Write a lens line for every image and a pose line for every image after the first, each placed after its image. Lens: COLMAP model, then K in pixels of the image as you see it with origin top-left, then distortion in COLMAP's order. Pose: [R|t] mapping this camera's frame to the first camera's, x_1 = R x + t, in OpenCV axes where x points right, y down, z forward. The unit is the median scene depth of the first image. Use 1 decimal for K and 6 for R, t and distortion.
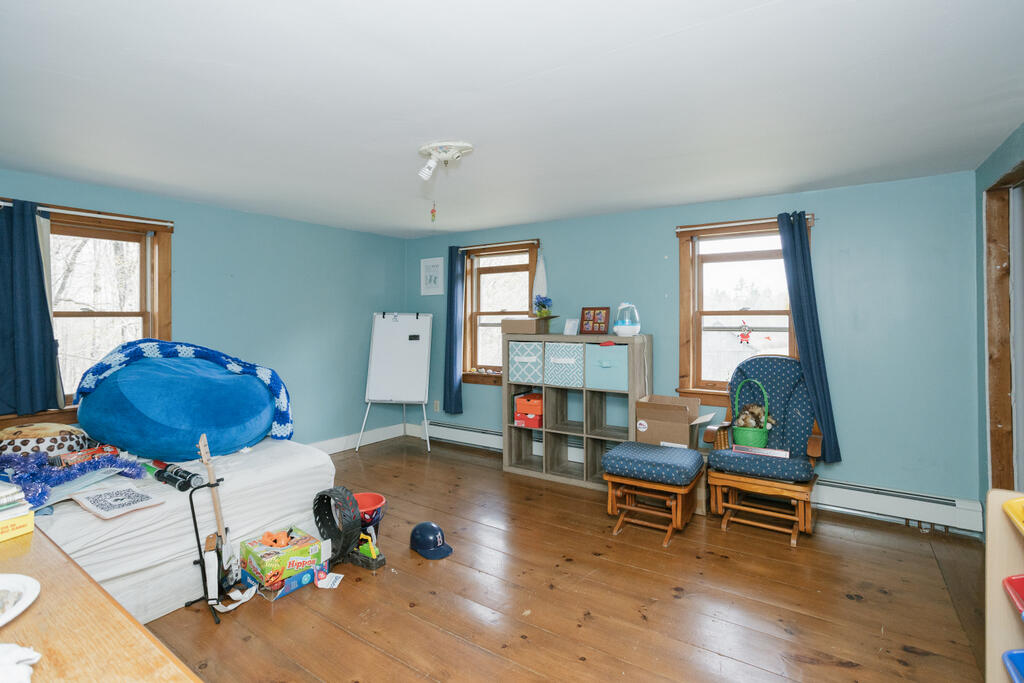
lens RADIAL K [[493.6, 0, 510.8], [0, 493.6, 318.1], [0, 0, 1]] dist [-0.000024, -0.000009]
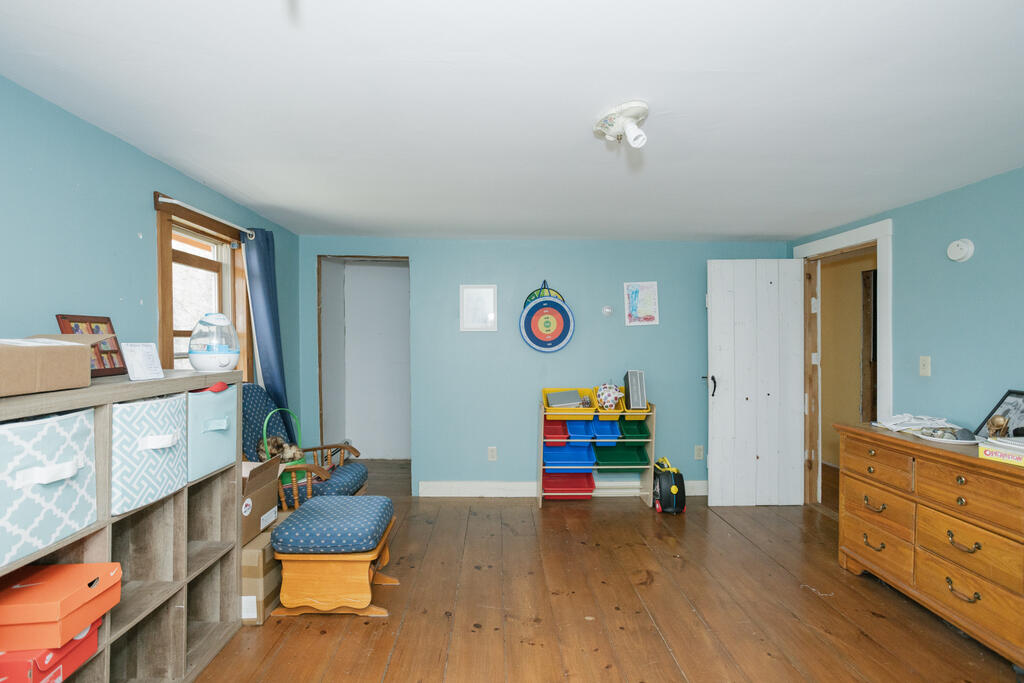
lens RADIAL K [[500.3, 0, 512.0], [0, 500.3, 341.5], [0, 0, 1]] dist [0.000033, -0.000004]
pose [[-0.579791, -0.001384, 0.814764, -0.427303], [-0.001256, 0.999999, 0.000804, -0.000118], [-0.814765, -0.000557, -0.579792, 1.002954]]
